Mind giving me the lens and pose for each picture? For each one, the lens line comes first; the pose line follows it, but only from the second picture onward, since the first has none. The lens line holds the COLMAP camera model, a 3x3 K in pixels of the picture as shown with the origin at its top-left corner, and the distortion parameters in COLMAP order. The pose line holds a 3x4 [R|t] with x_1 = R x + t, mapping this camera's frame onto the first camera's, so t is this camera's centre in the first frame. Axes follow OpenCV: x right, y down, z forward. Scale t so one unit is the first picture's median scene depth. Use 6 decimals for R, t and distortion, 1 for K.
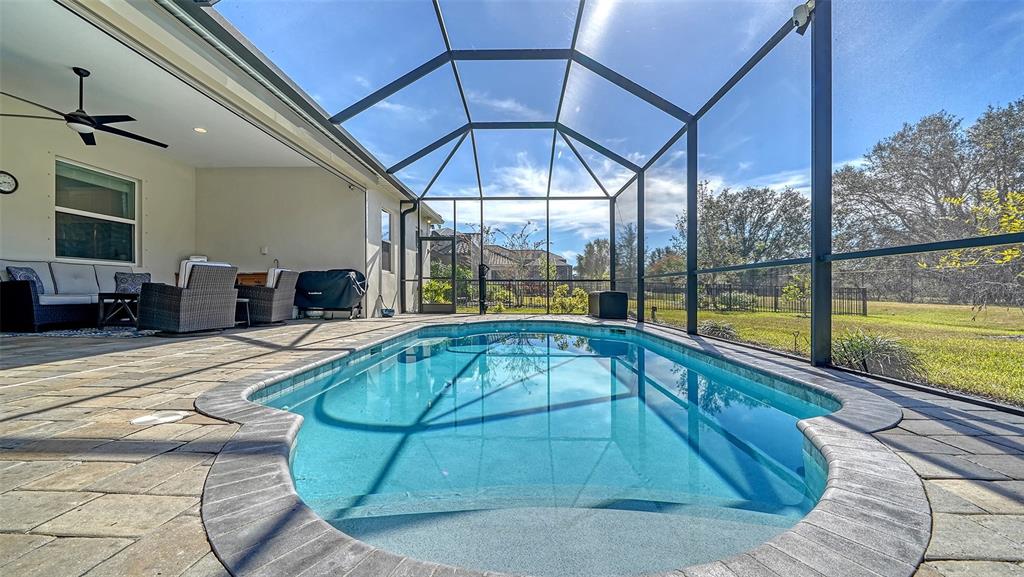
lens RADIAL K [[386.9, 0, 504.0], [0, 386.9, 294.0], [0, 0, 1]] dist [0.000895, -0.001192]
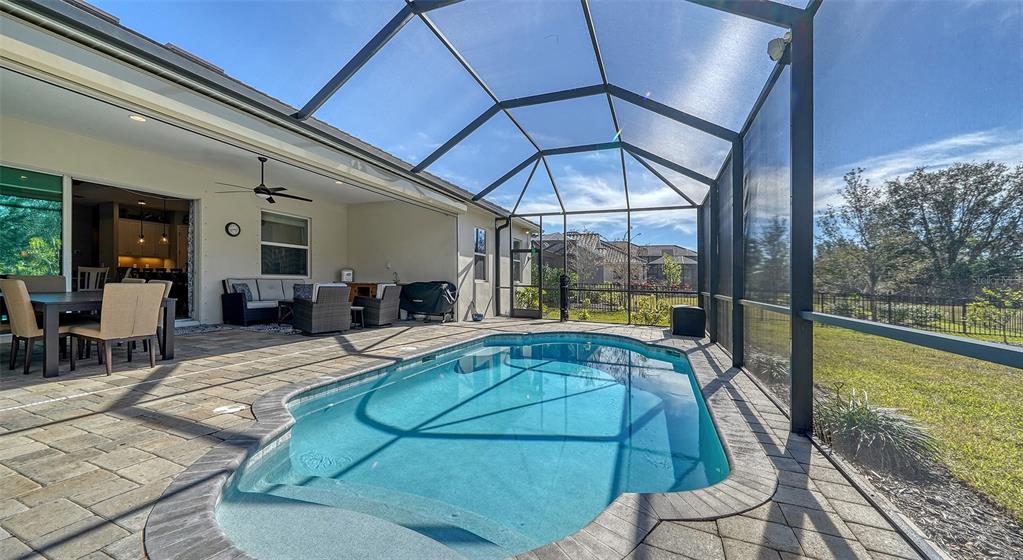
lens RADIAL K [[374.5, 0, 509.9], [0, 374.5, 284.3], [0, 0, 1]] dist [0.001257, -0.000030]
pose [[0.935601, 0.019232, -0.352535, 0.223608], [-0.019318, 0.999808, 0.003275, -0.068327], [0.352530, 0.003746, 0.935793, -0.024292]]
